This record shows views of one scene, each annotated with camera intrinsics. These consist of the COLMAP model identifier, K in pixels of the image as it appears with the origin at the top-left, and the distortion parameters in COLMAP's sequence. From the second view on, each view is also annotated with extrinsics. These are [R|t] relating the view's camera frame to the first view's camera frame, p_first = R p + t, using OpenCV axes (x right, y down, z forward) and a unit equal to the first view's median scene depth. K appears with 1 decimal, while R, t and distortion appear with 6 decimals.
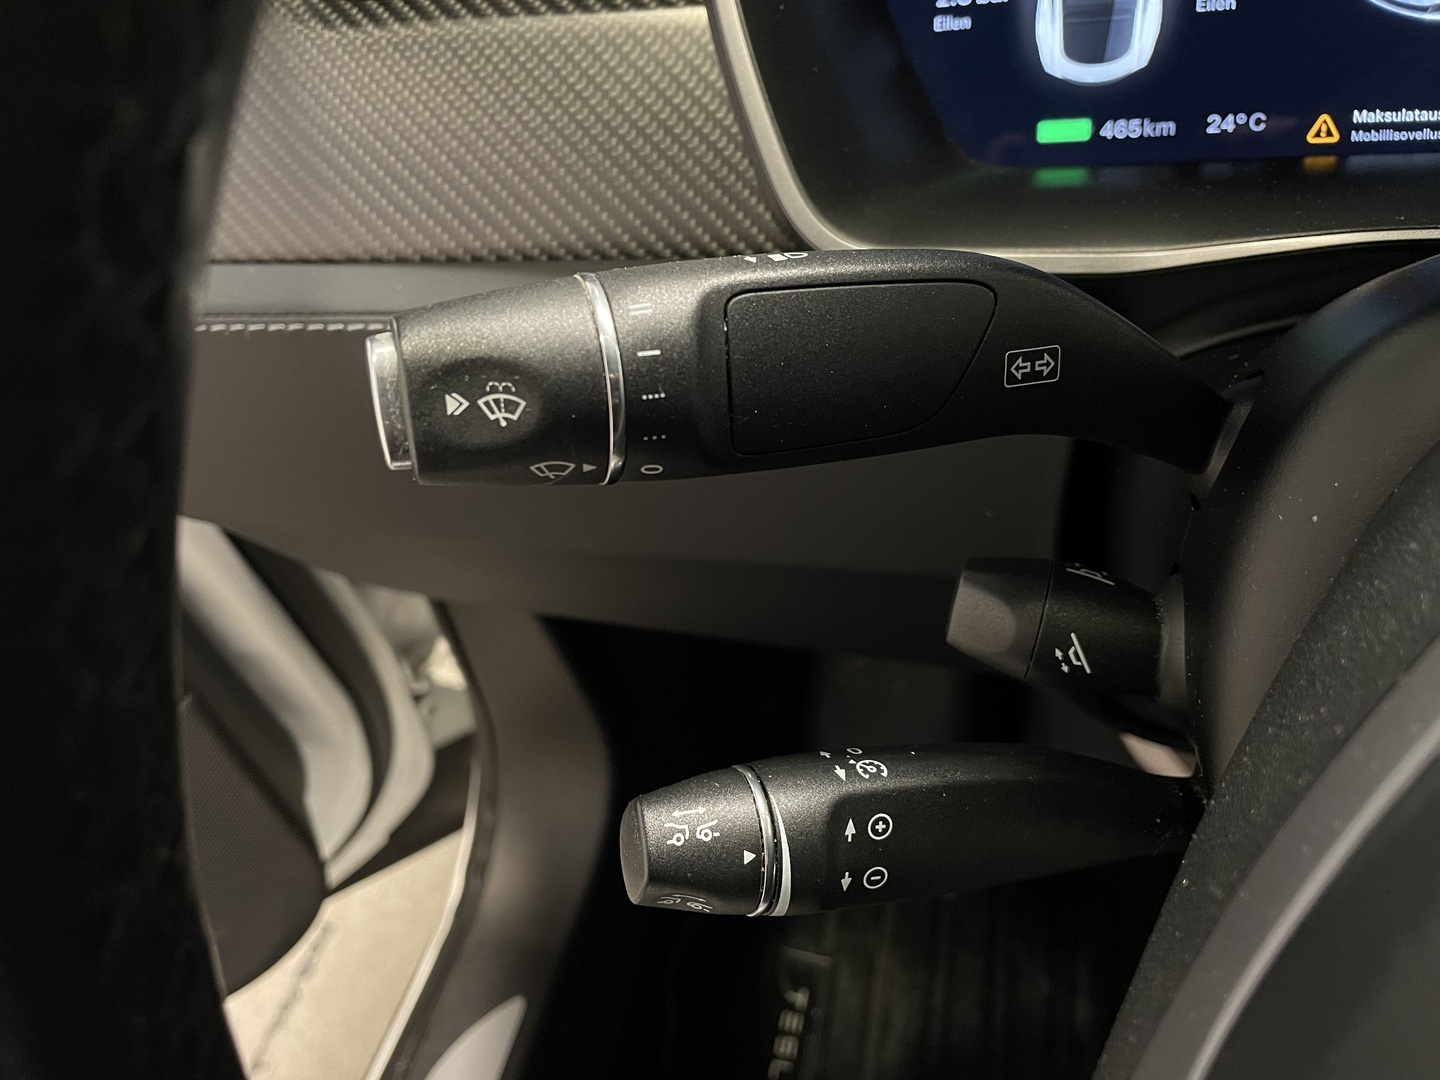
lens RADIAL K [[1139.4, 0, 720.0], [0, 1139.4, 540.0], [0, 0, 1]] dist [0.074420, -0.135730]
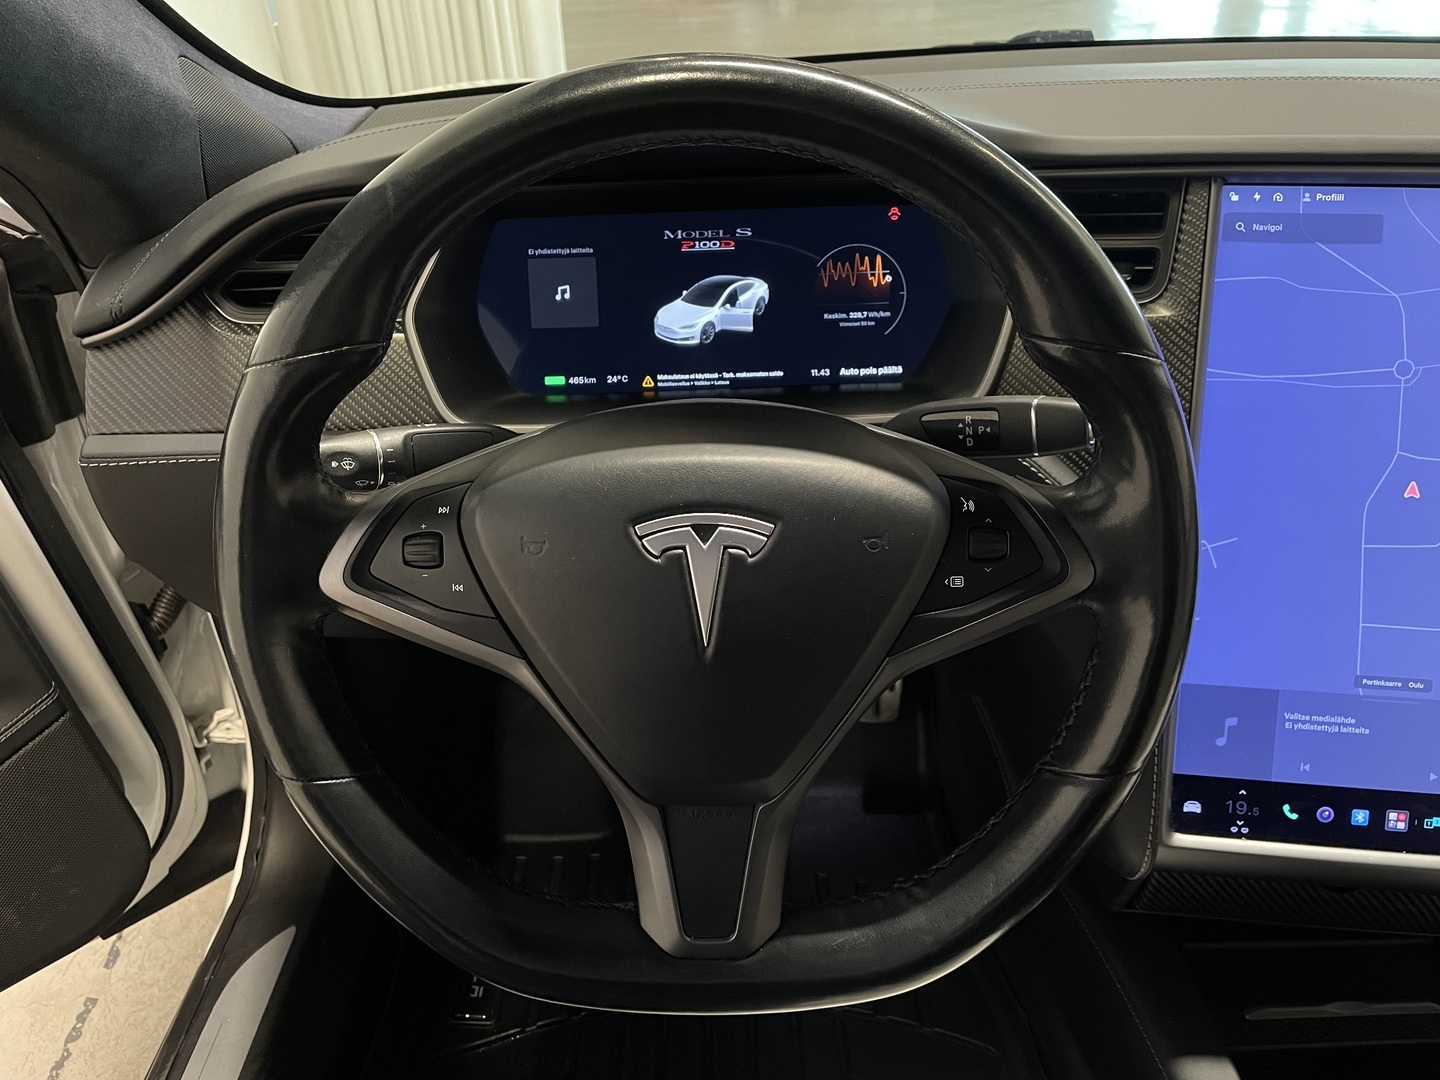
lens RADIAL K [[1139.4, 0, 720.0], [0, 1139.4, 540.0], [0, 0, 1]] dist [0.074420, -0.135730]
pose [[0.969920, -0.027333, 0.241885, 0.038004], [0.065455, 0.986363, -0.151007, 0.417602], [-0.234459, 0.162297, 0.958482, -1.526137]]
